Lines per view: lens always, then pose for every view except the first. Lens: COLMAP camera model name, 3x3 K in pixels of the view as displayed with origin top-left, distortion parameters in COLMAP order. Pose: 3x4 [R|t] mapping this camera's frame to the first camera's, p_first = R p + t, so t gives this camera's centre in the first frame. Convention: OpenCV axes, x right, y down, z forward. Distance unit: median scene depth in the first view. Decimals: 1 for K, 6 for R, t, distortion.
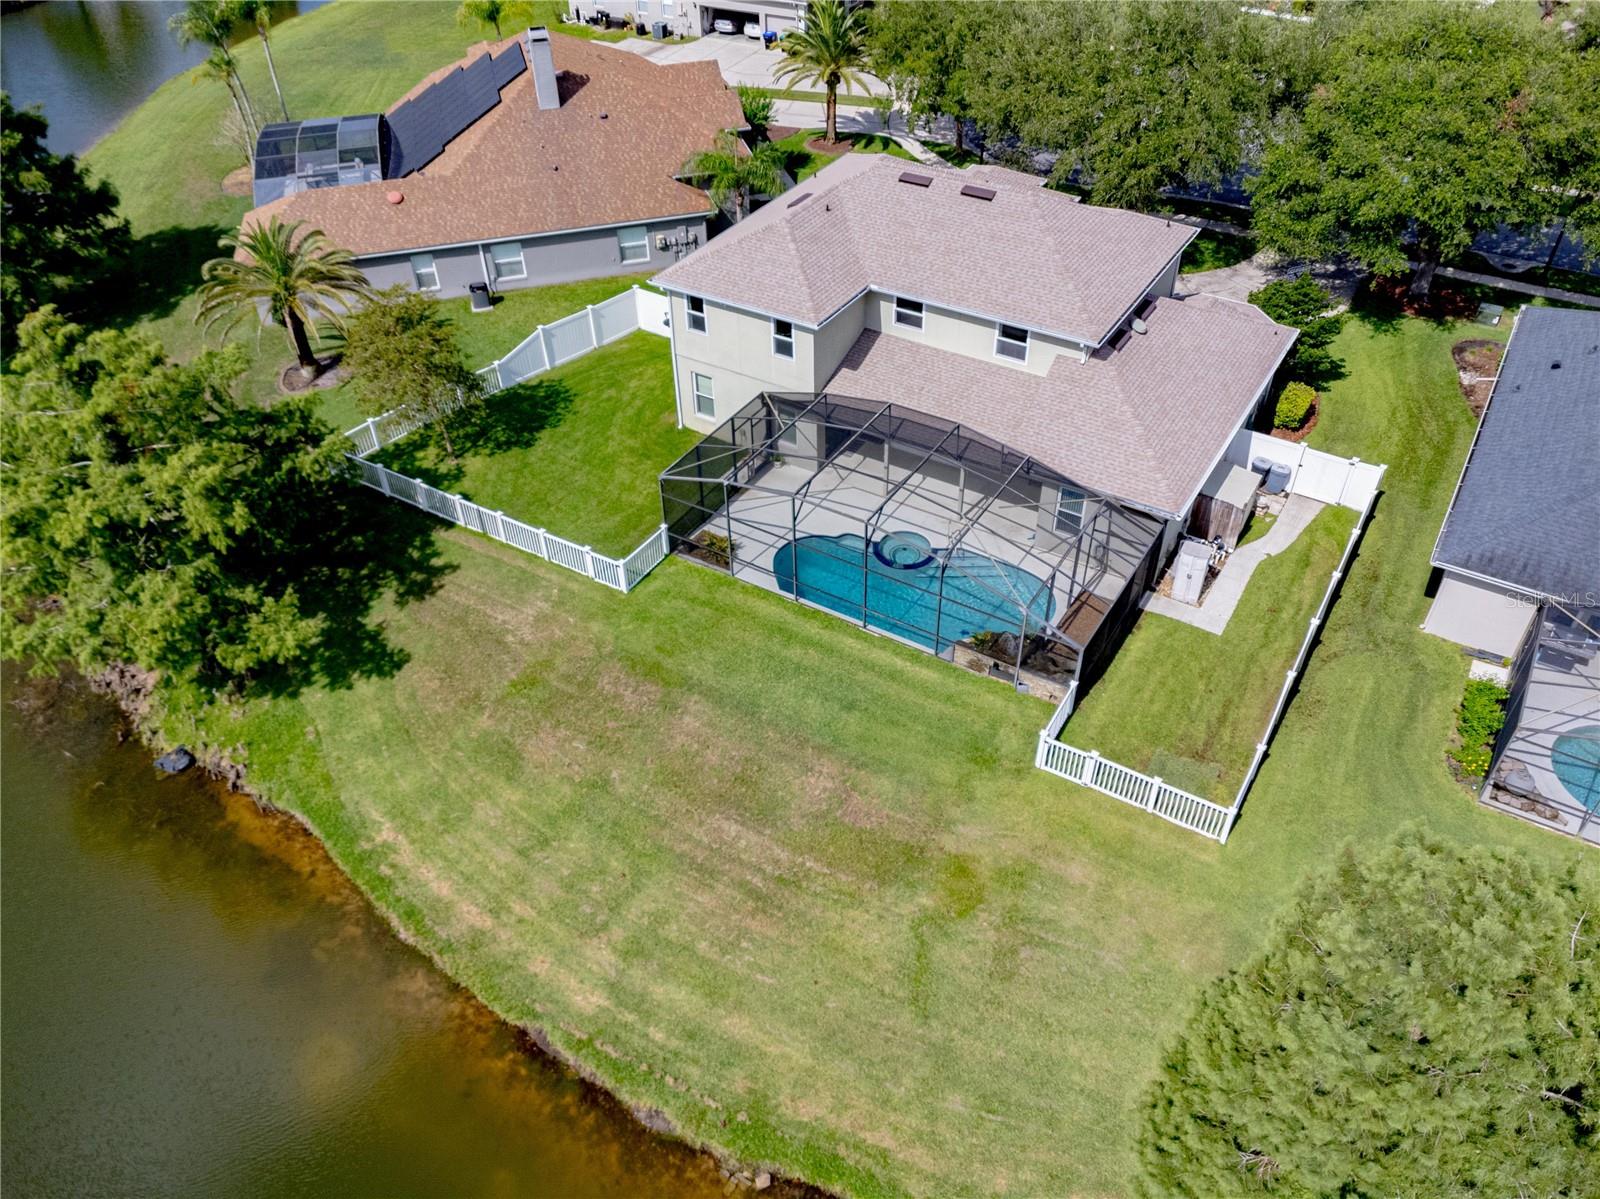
lens RADIAL K [[1183.2, 0, 794.9], [0, 1183.2, 605.0], [0, 0, 1]] dist [0.008196, 0.001848]
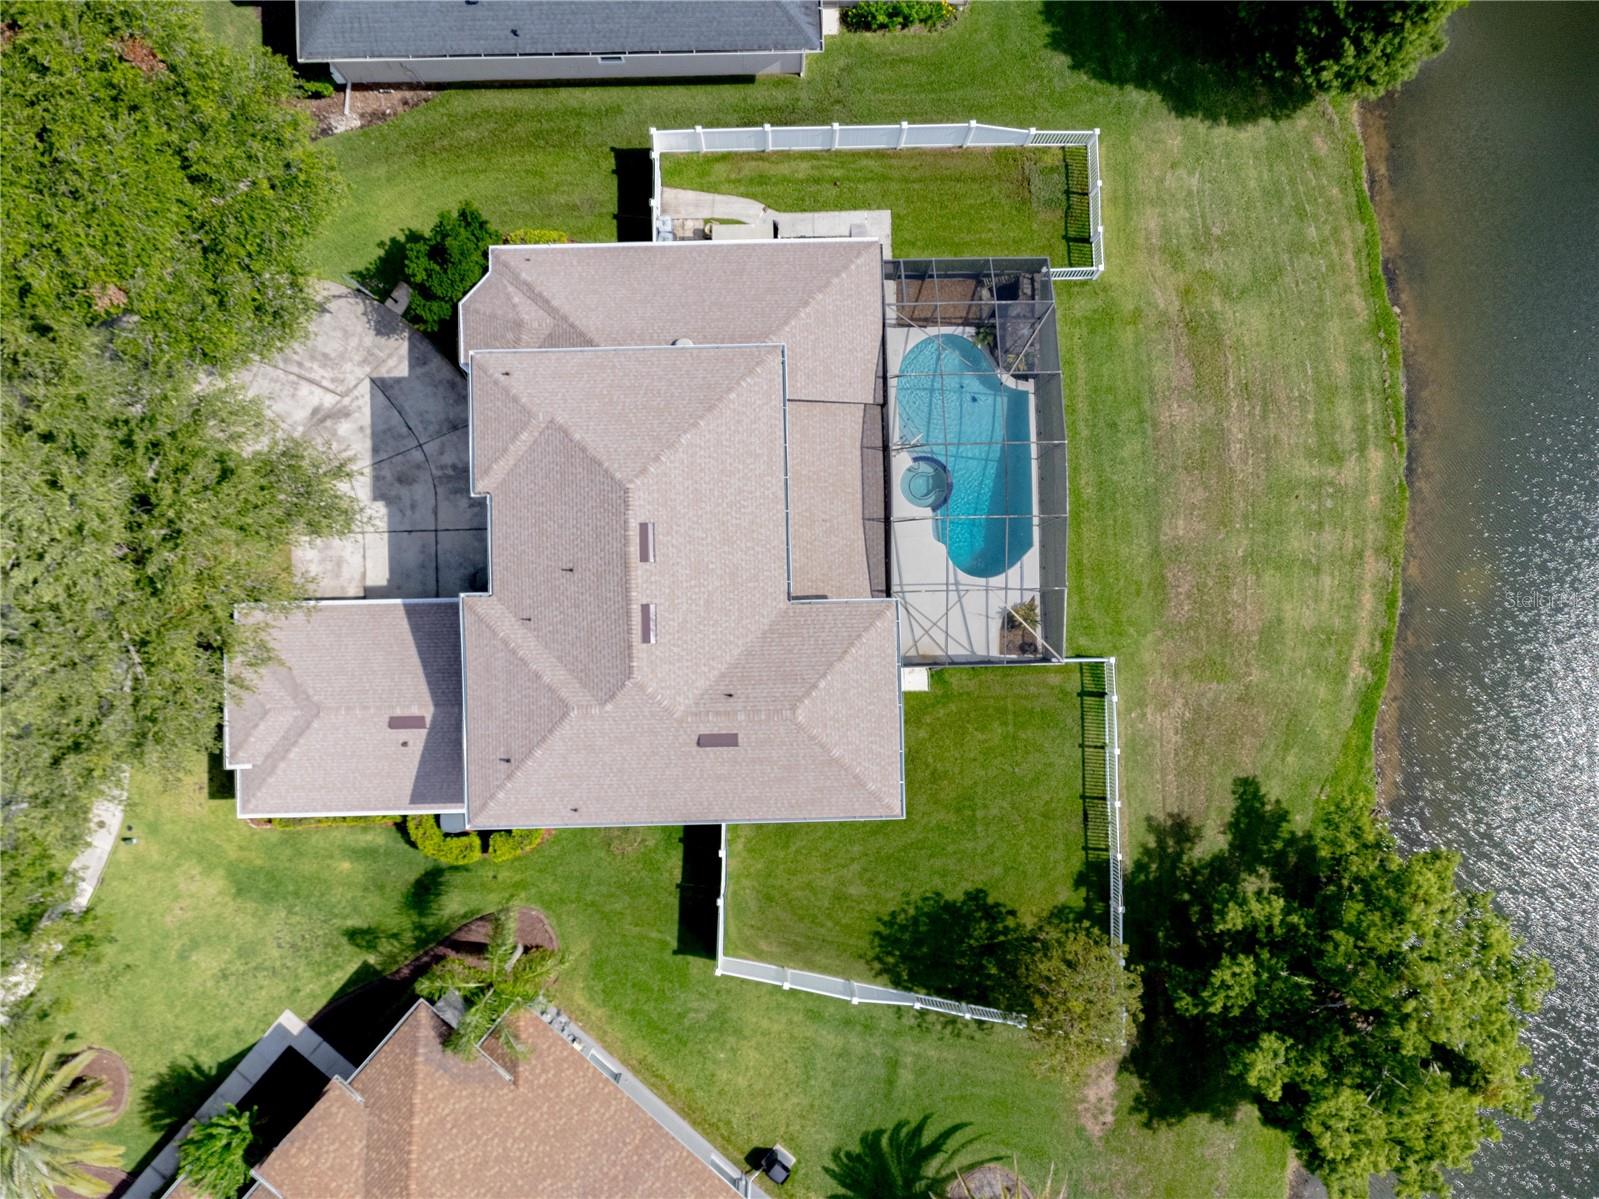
lens RADIAL K [[1182.5, 0, 794.4], [0, 1182.5, 605.0], [0, 0, 1]] dist [0.008196, 0.001848]
pose [[-0.551864, -0.833350, 0.031226, 0.030849], [0.548206, -0.334309, 0.766621, -1.019905], [-0.628424, 0.440189, 0.641340, 0.417478]]
